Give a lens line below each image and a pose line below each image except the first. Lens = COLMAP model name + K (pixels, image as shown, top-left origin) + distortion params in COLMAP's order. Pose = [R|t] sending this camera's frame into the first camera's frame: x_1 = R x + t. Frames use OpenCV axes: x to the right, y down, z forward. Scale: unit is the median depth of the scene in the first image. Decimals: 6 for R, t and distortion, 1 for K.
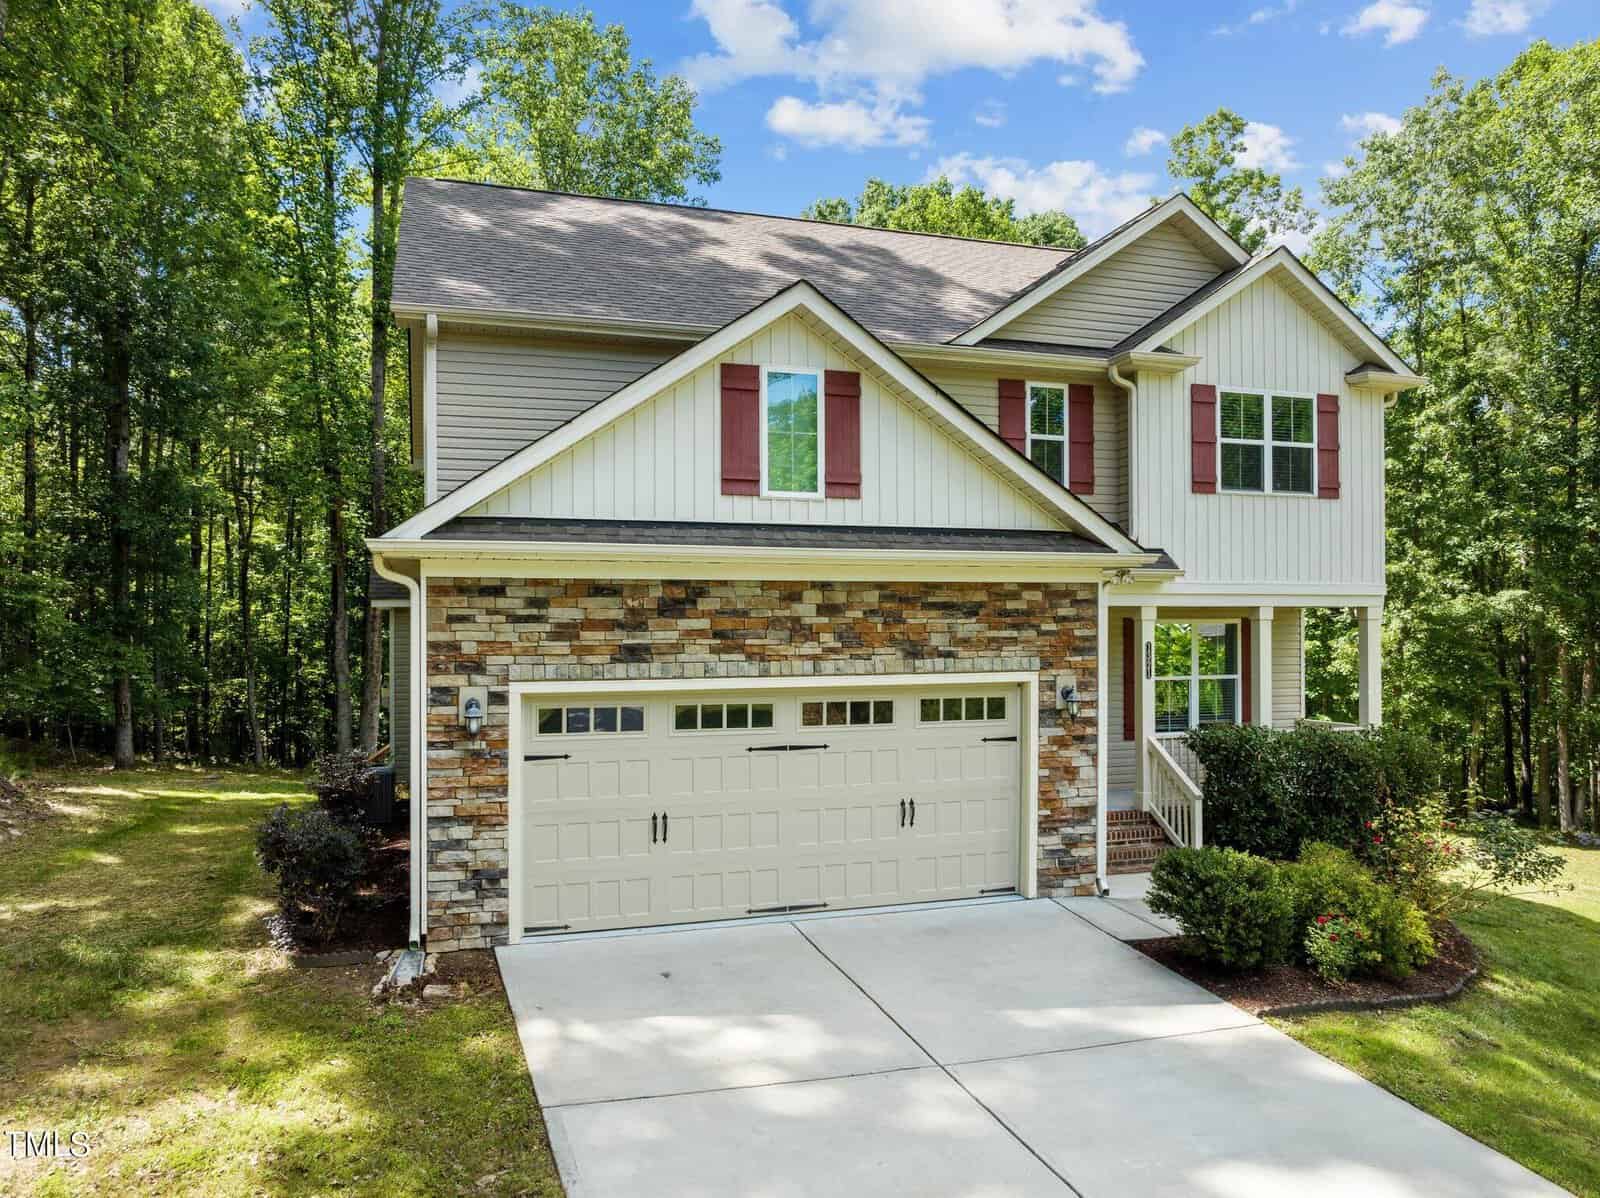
lens RADIAL K [[1155.6, 0, 808.7], [0, 1155.6, 633.3], [0, 0, 1]] dist [-0.020585, -0.001906]
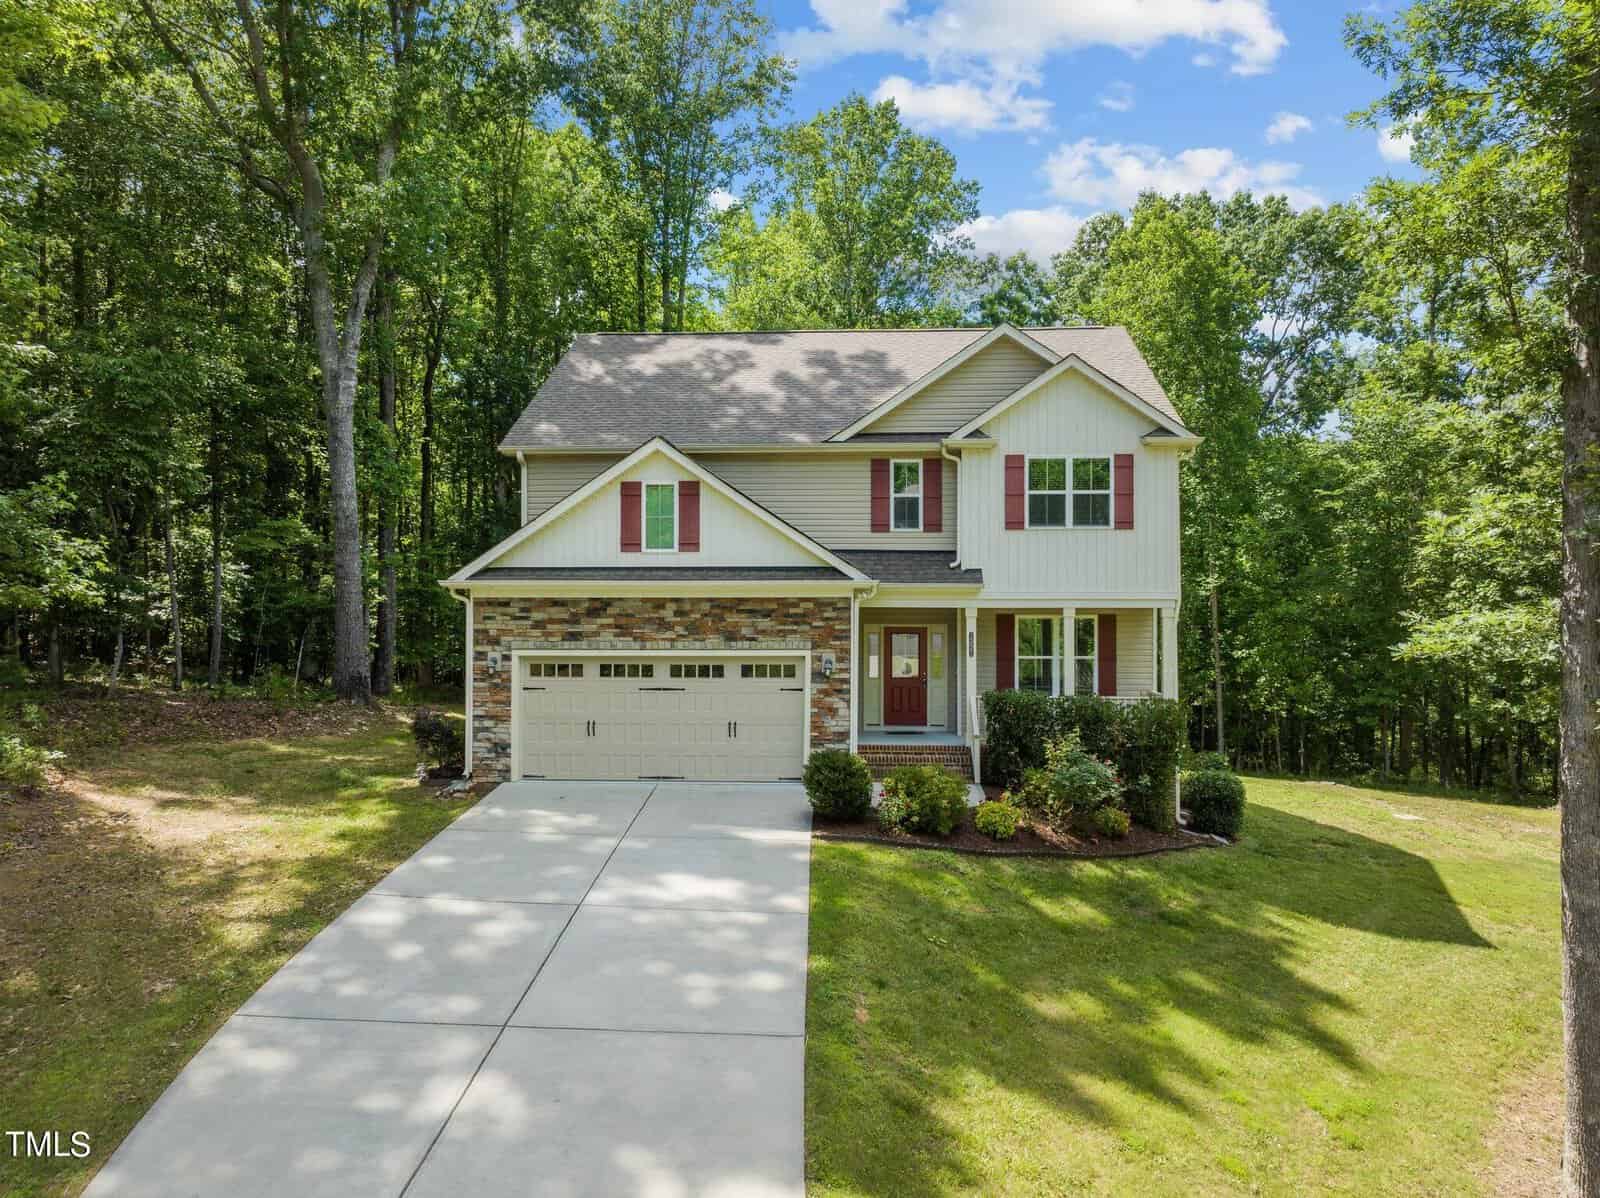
lens RADIAL K [[1151.5, 0, 800.0], [0, 1151.5, 599.0], [0, 0, 1]] dist [-0.019589, -0.028798]
pose [[0.928969, 0.003676, -0.370139, 0.841805], [-0.005871, 0.999971, -0.004804, -0.034795], [0.370111, 0.006635, 0.928964, -0.594384]]
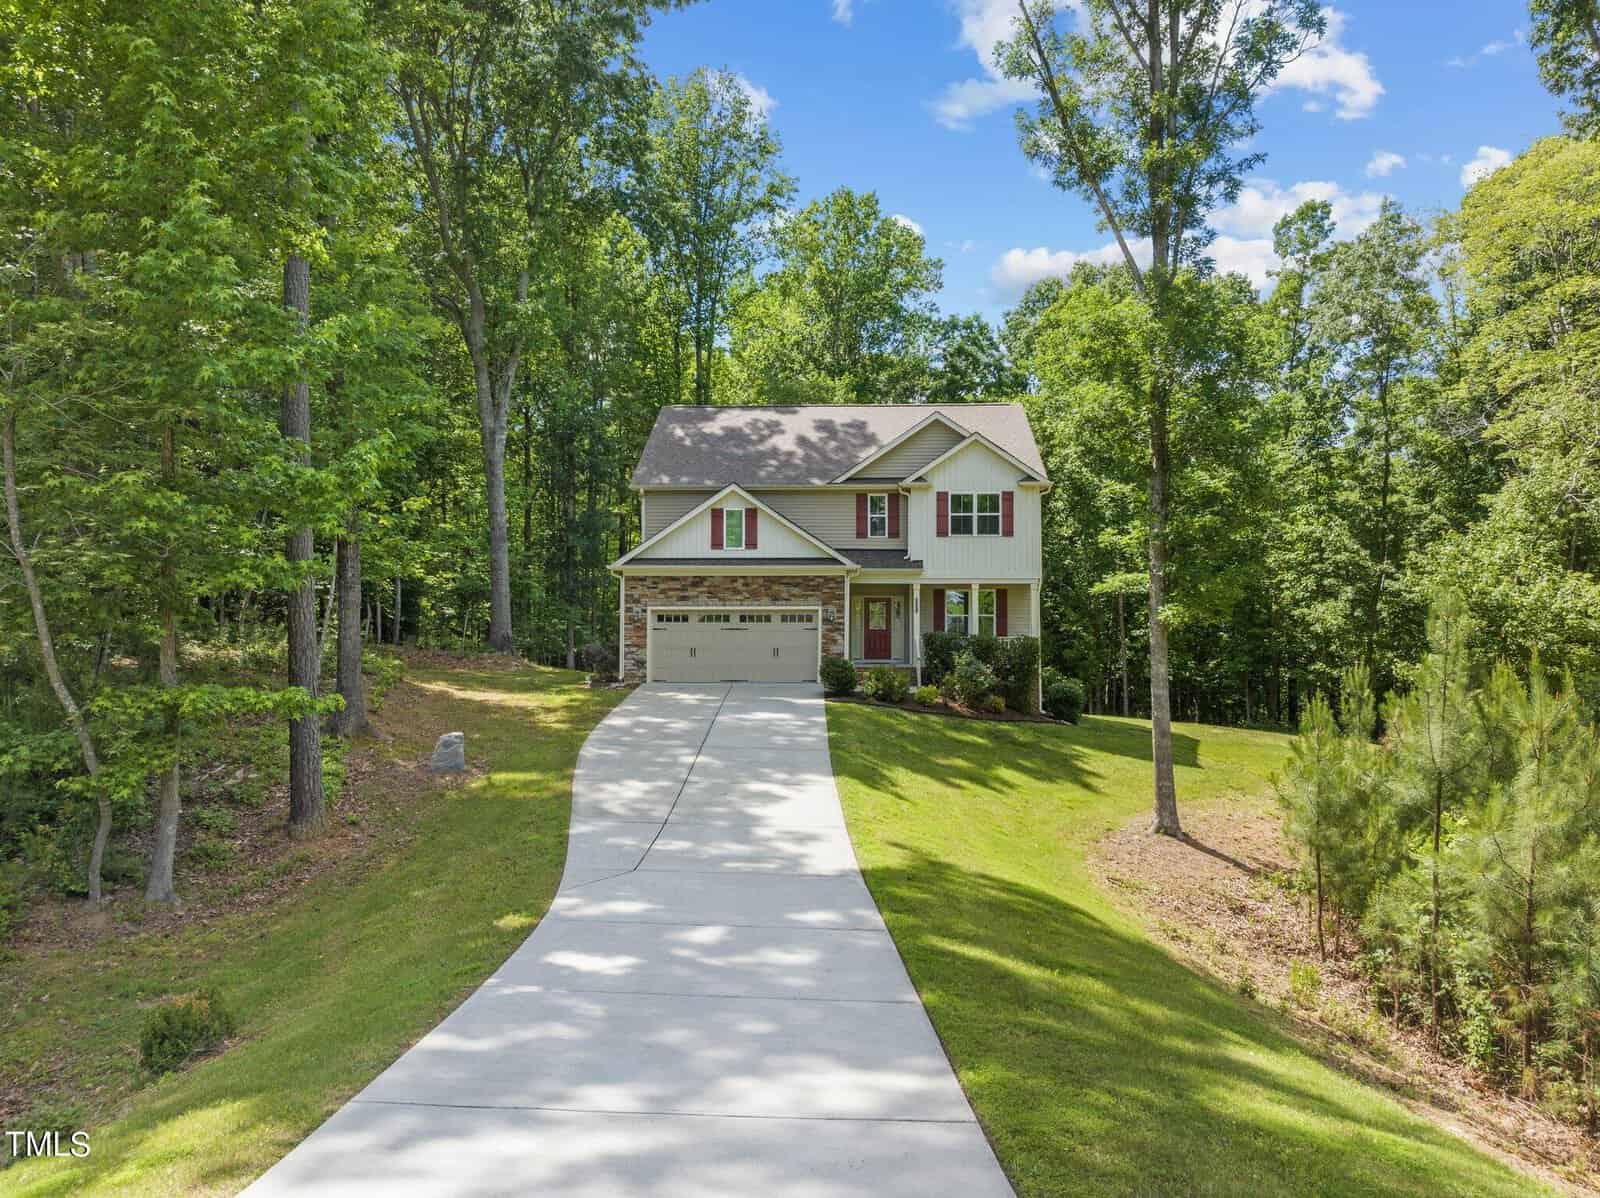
lens RADIAL K [[1151.5, 0, 800.0], [0, 1151.5, 599.0], [0, 0, 1]] dist [-0.019589, -0.028798]
pose [[0.934222, 0.001885, -0.356686, 1.238965], [-0.006434, 0.999912, -0.011567, 0.051747], [0.356633, 0.013101, 0.934153, -1.819067]]
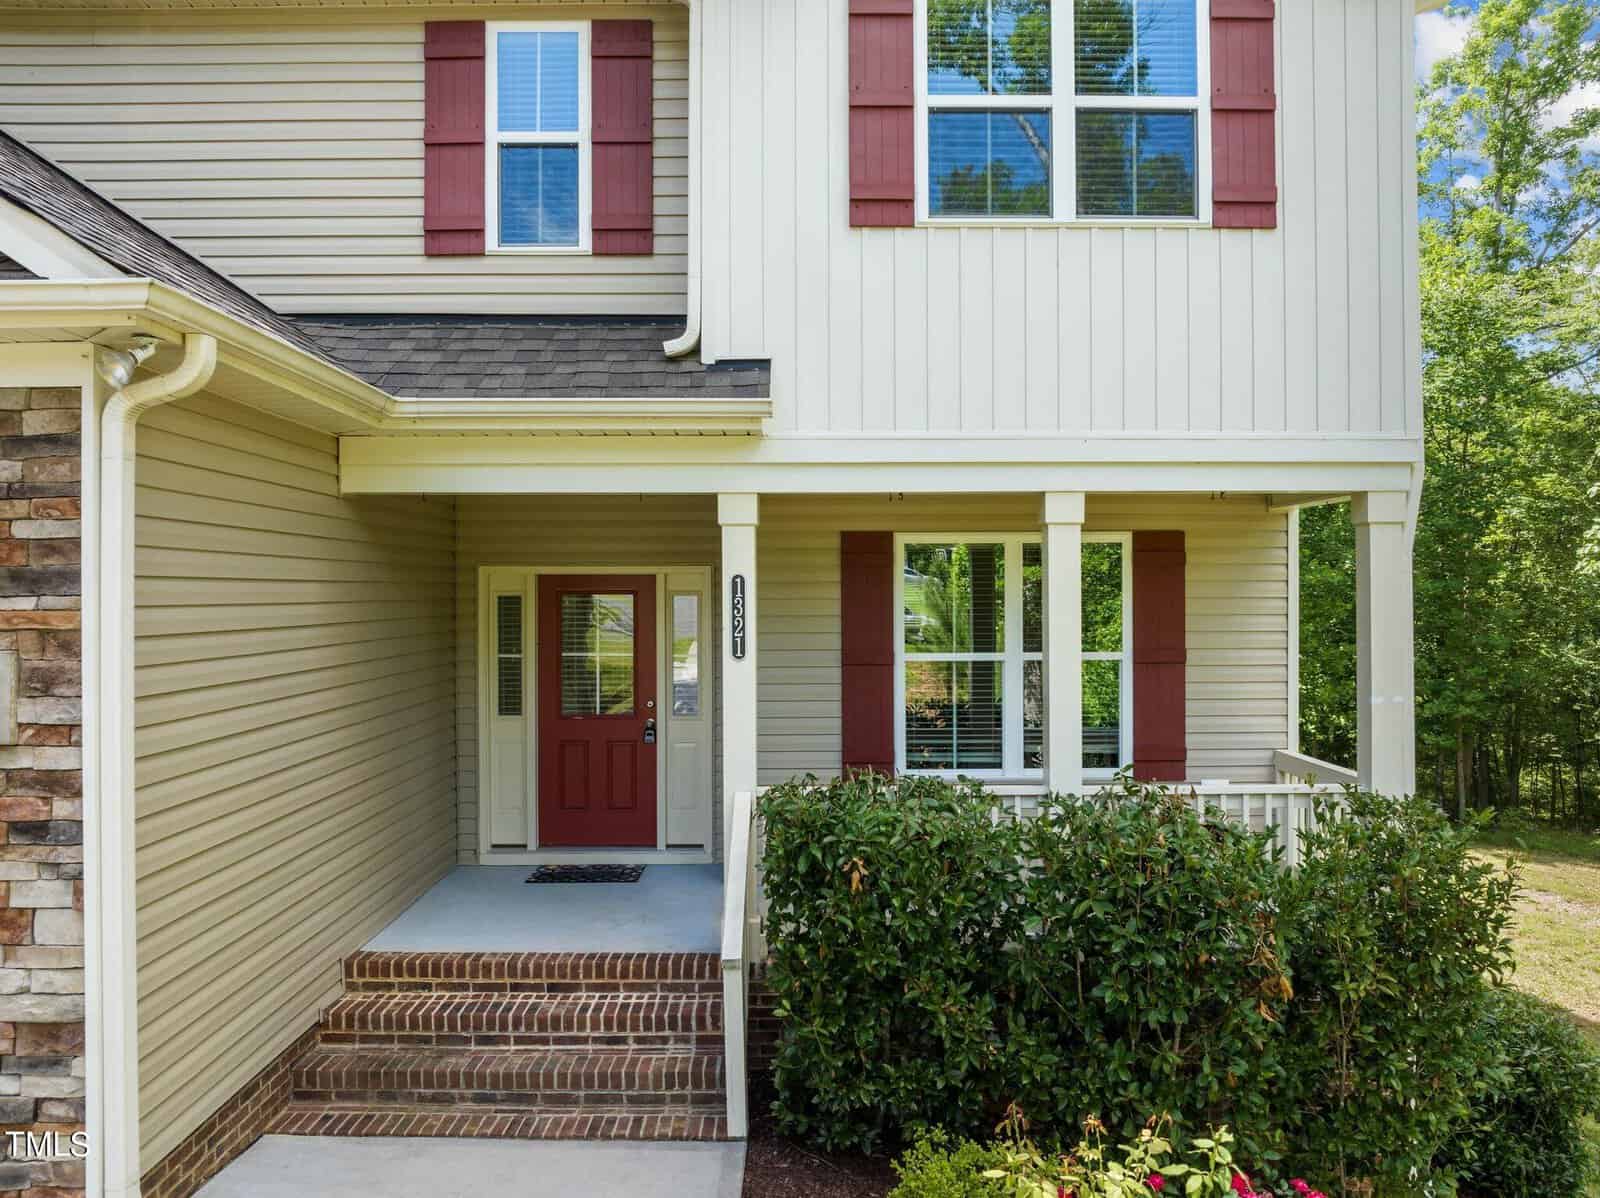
lens RADIAL K [[1151.5, 0, 800.0], [0, 1151.5, 599.0], [0, 0, 1]] dist [-0.019589, -0.028798]
pose [[0.951685, 0.001686, -0.307071, 0.596434], [-0.000886, 0.999996, 0.002746, 0.020520], [0.307074, -0.002341, 0.951683, 0.784797]]
